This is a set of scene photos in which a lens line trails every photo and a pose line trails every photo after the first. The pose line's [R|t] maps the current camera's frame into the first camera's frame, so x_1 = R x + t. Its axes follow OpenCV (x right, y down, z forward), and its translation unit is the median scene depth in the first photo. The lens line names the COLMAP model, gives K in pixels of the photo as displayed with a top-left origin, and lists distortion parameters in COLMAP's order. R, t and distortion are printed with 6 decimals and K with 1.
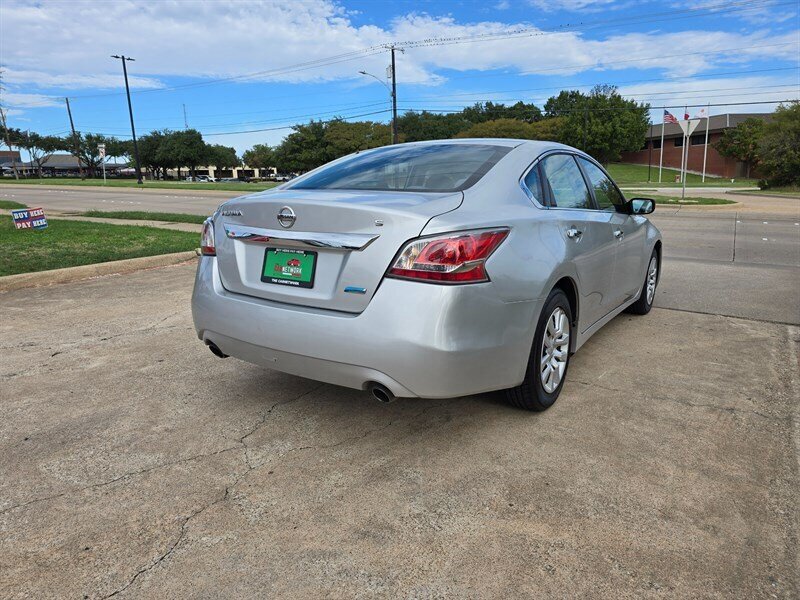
lens RADIAL K [[533.8, 0, 397.7], [0, 533.8, 298.8], [0, 0, 1]] dist [0.069245, -0.058761]
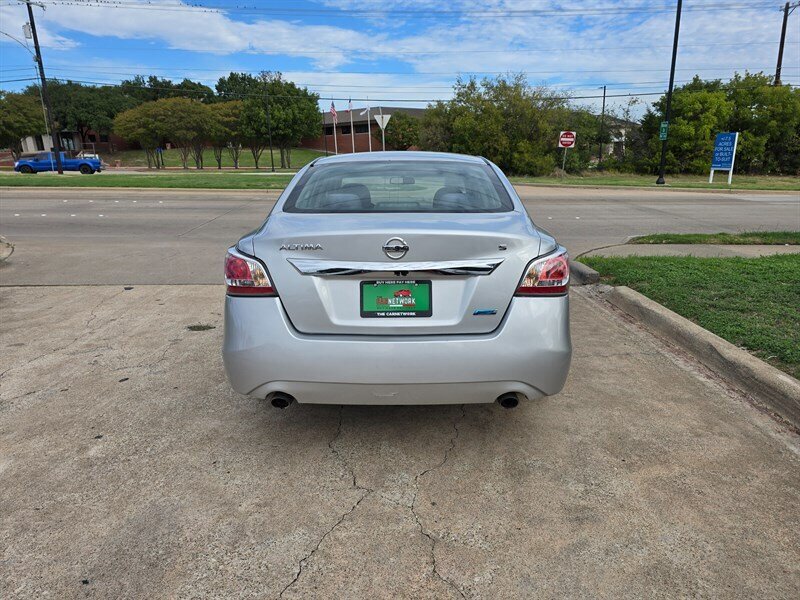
lens RADIAL K [[537.9, 0, 400.0], [0, 537.9, 300.0], [0, 0, 1]] dist [0.051613, -0.043001]
pose [[0.835521, -0.140276, 0.531250, -0.637550], [0.123254, 0.990071, 0.067580, -0.107871], [-0.535455, 0.009014, 0.844515, 0.145291]]
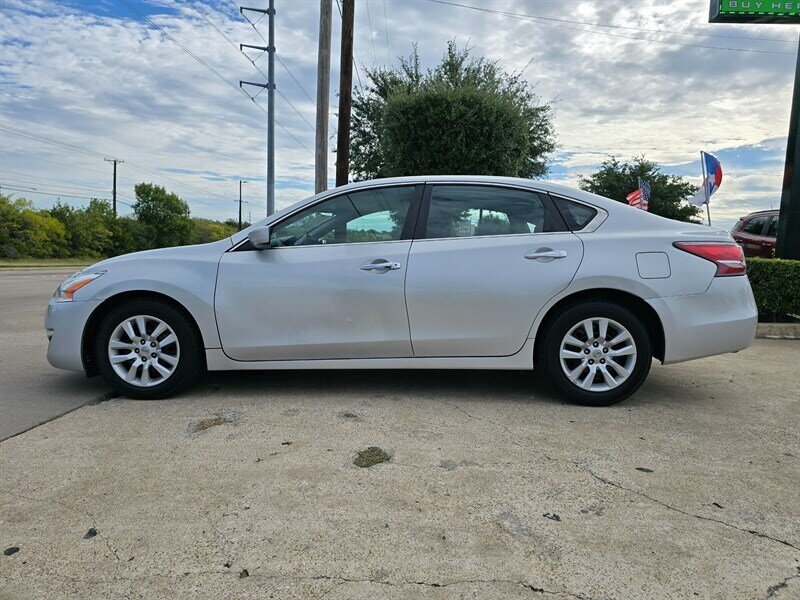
lens RADIAL K [[561.1, 0, 375.1], [0, 561.1, 300.0], [0, 0, 1]] dist [0.045630, -0.052853]
pose [[-0.533990, -0.069161, 0.842658, -1.039191], [0.162925, 0.969552, 0.182821, -0.406249], [-0.829645, 0.234914, -0.506463, 2.409774]]
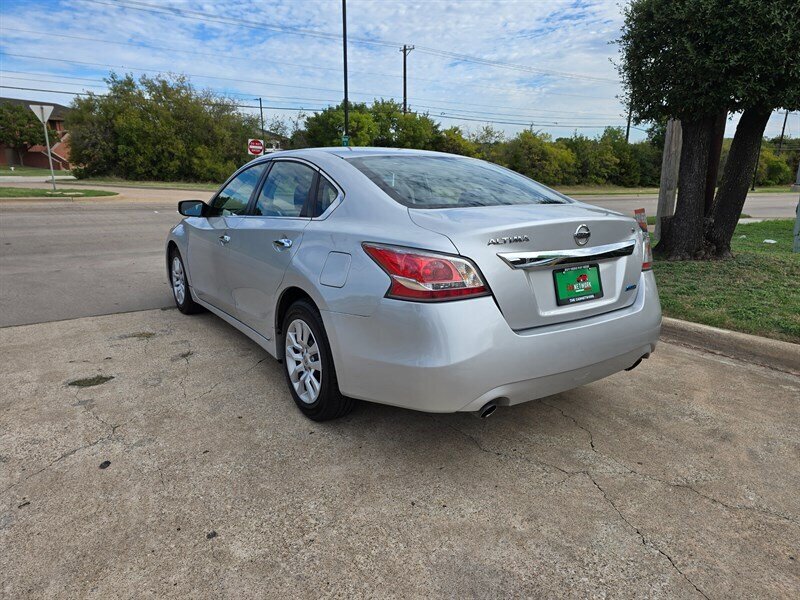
lens RADIAL K [[537.9, 0, 400.0], [0, 537.9, 300.0], [0, 0, 1]] dist [0.051613, -0.043001]
pose [[0.355411, -0.210512, 0.910696, -1.125227], [0.187966, 0.970502, 0.150980, -0.220352], [-0.915615, 0.117520, 0.384496, 0.812259]]
